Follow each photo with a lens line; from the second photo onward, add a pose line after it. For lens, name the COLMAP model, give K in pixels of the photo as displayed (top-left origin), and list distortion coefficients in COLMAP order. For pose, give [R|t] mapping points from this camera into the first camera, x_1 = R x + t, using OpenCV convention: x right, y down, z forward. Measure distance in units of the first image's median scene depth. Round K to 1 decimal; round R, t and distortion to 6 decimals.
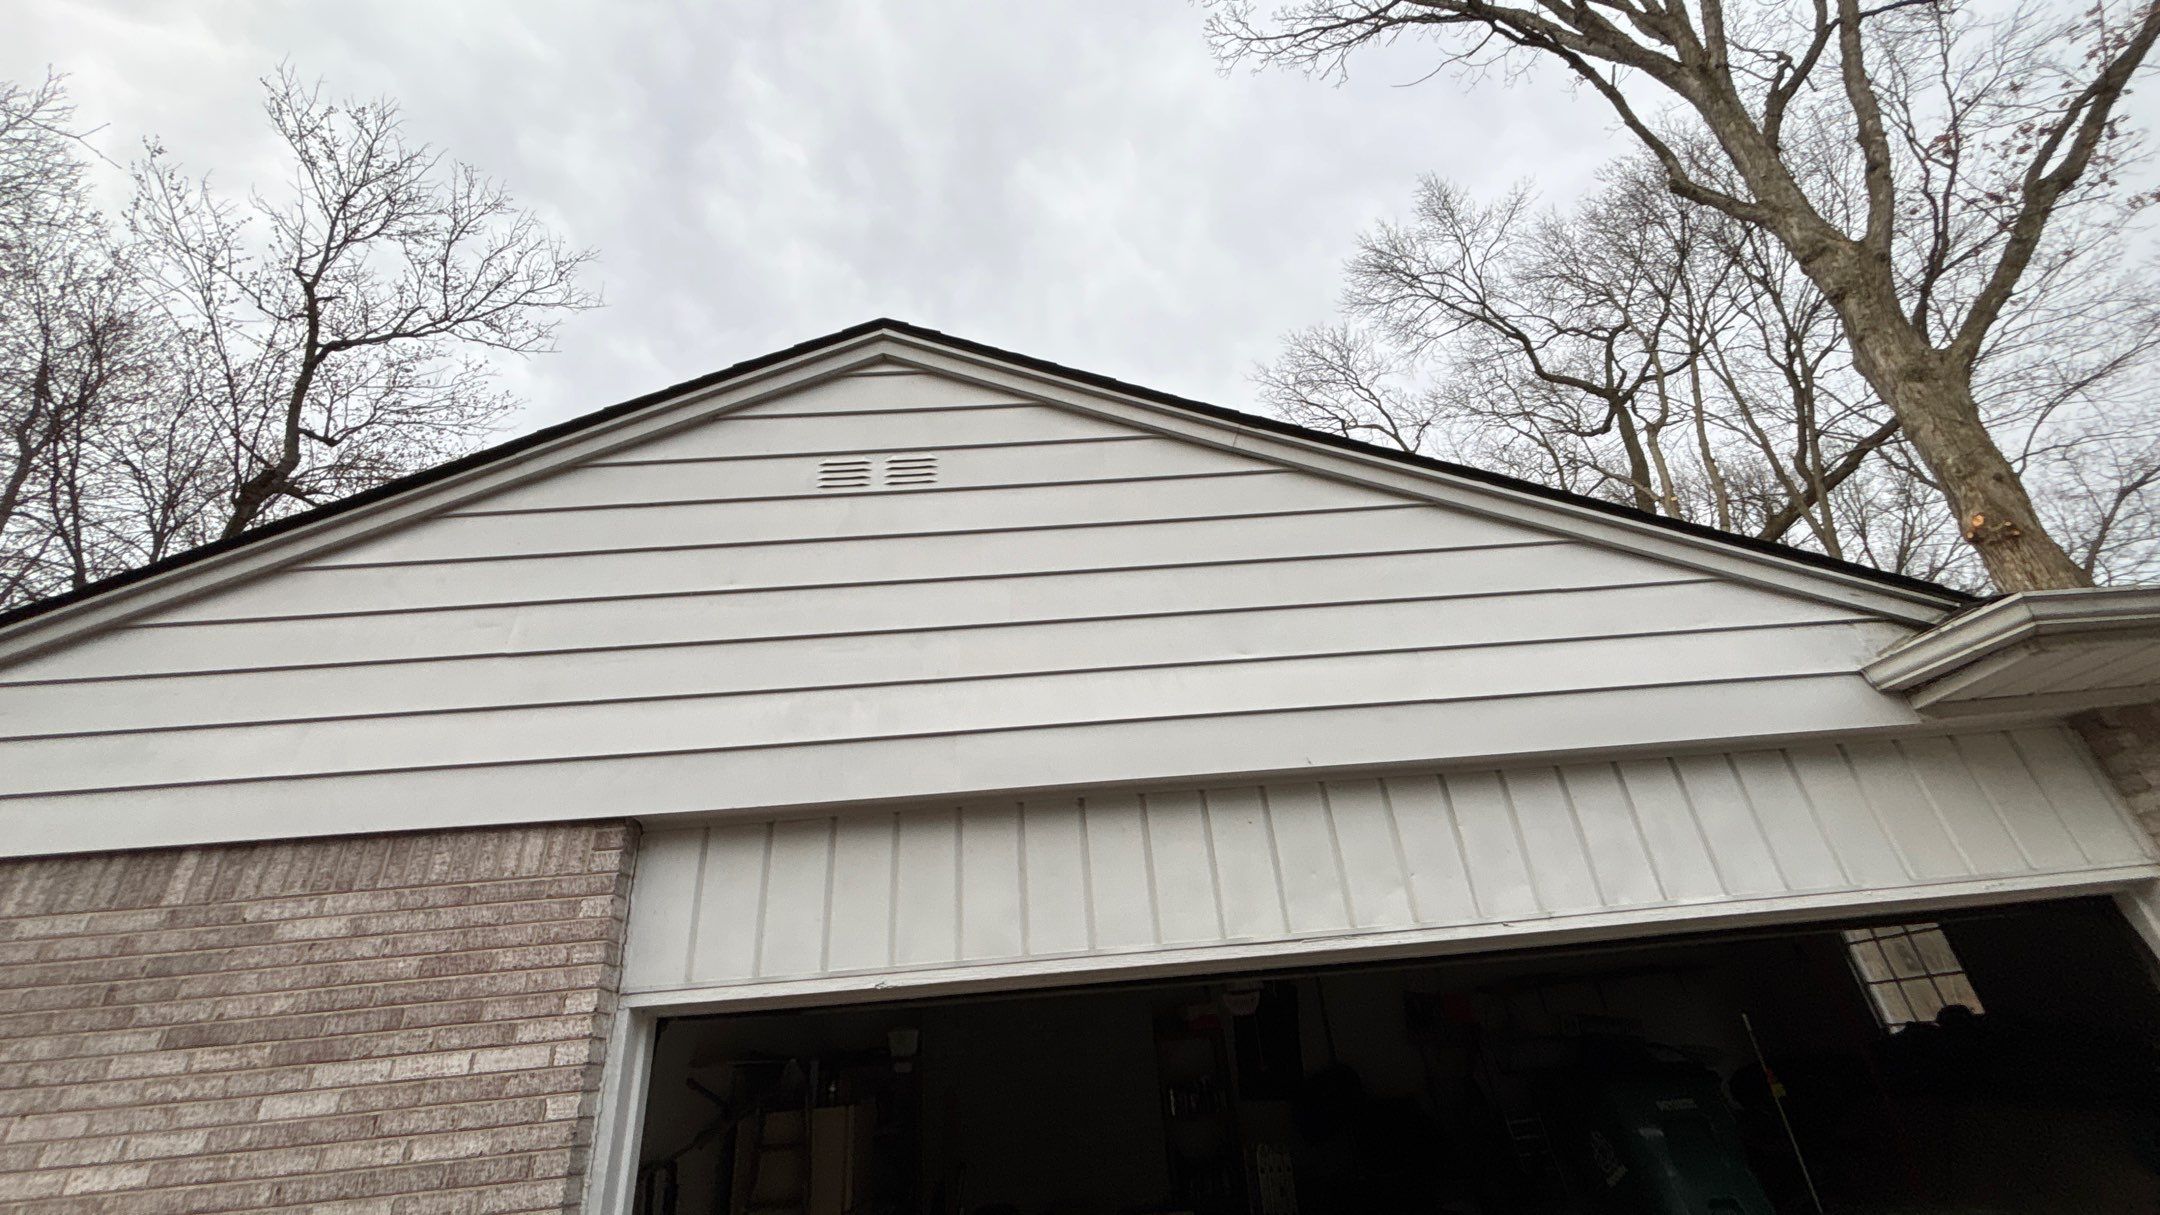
lens RADIAL K [[881.3, 0, 1076.6], [0, 881.3, 603.9], [0, 0, 1]] dist [0.002609, 0.001315]
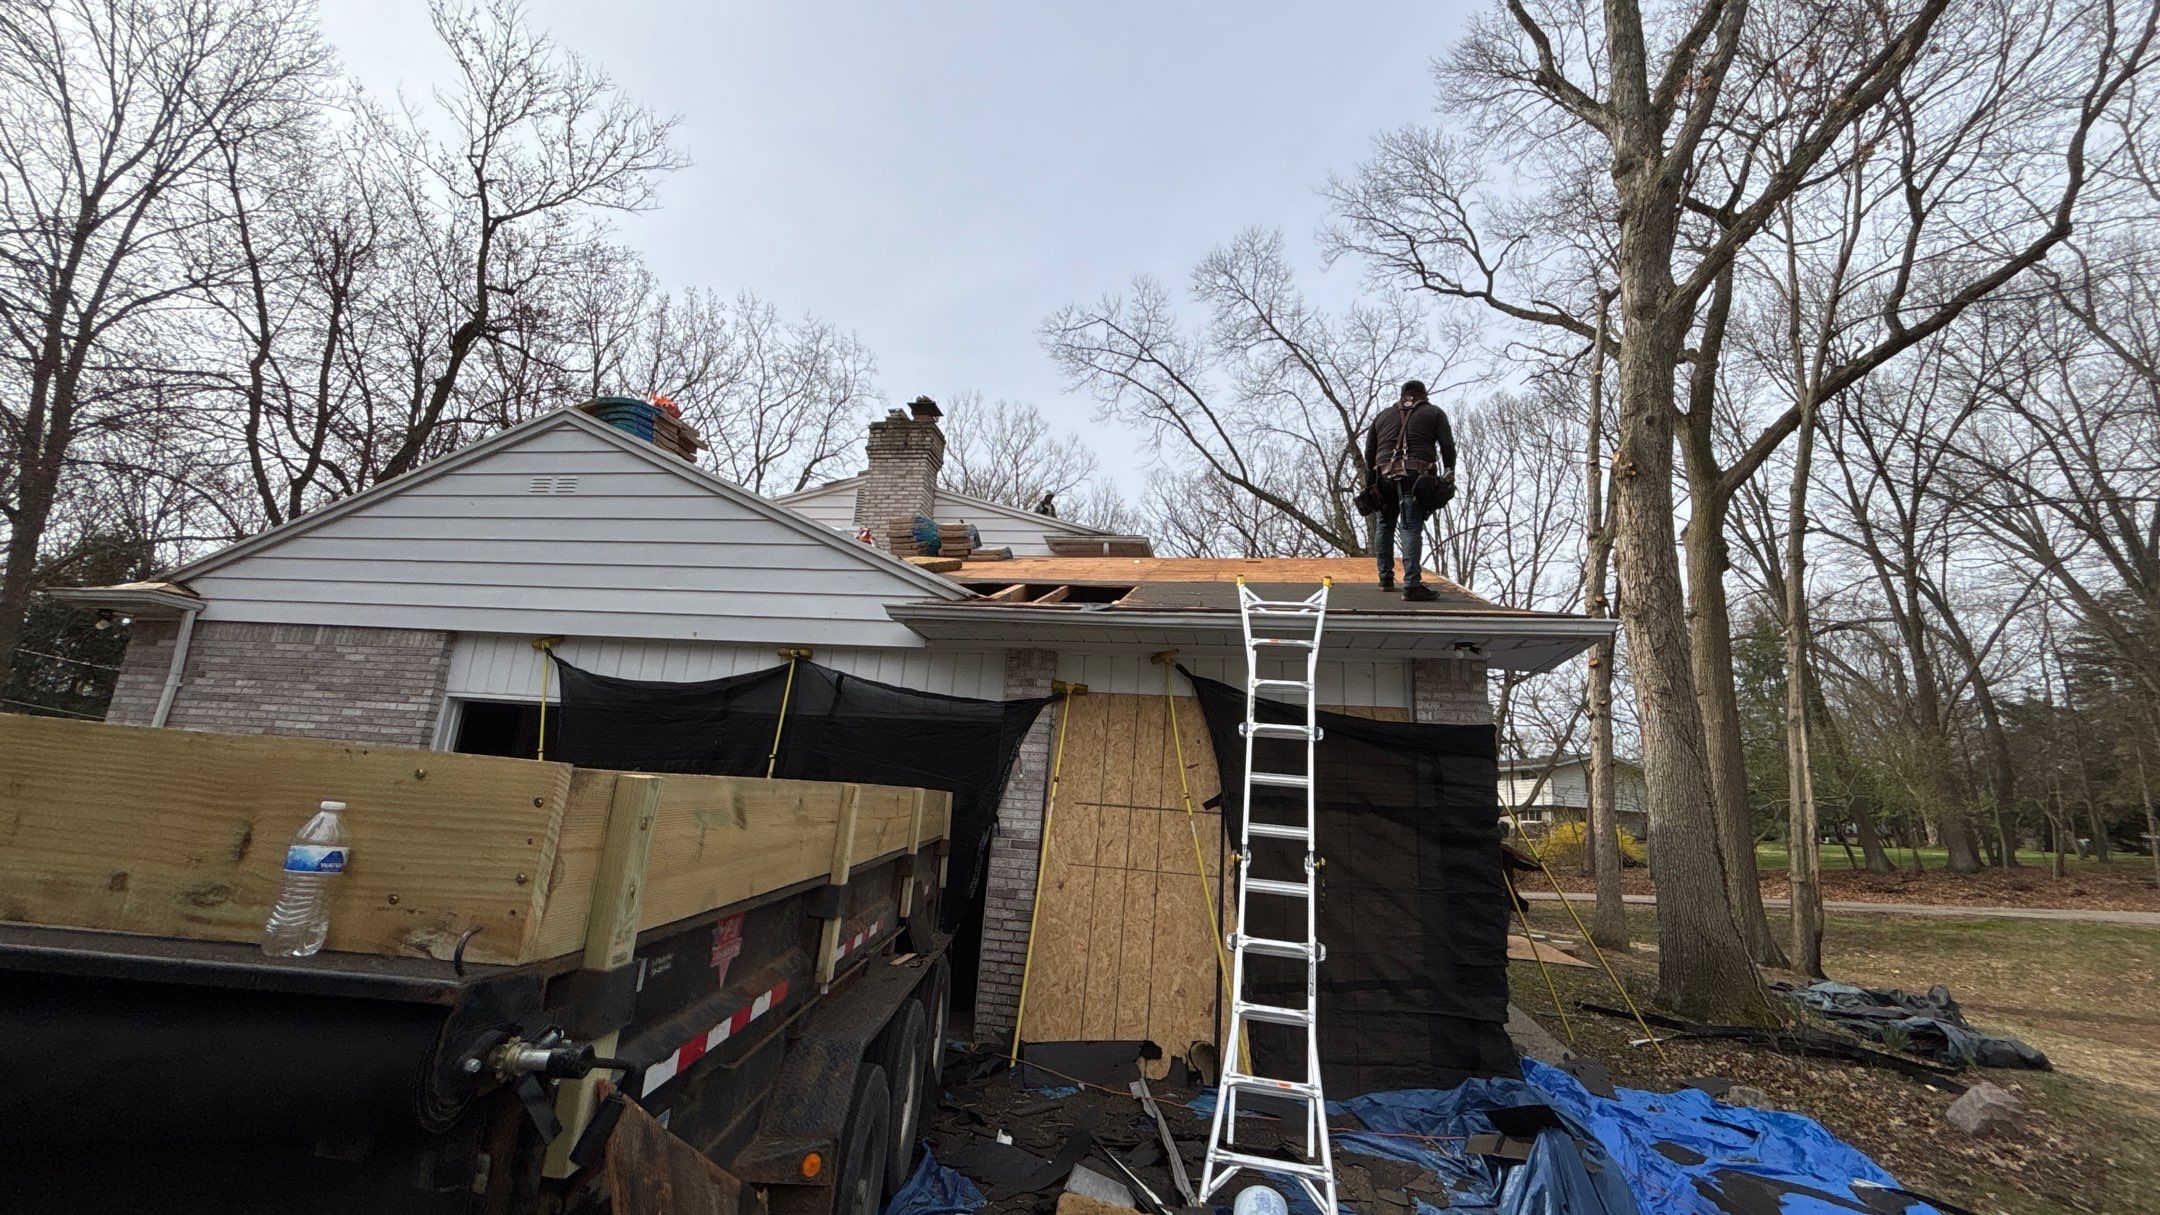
lens RADIAL K [[881.3, 0, 1076.5], [0, 881.3, 606.5], [0, 0, 1]] dist [0.002609, 0.001315]
pose [[0.970366, 0.097214, -0.221221, 0.372192], [-0.035634, 0.963064, 0.266903, -0.117566], [0.238997, -0.251110, 0.937989, -0.200263]]
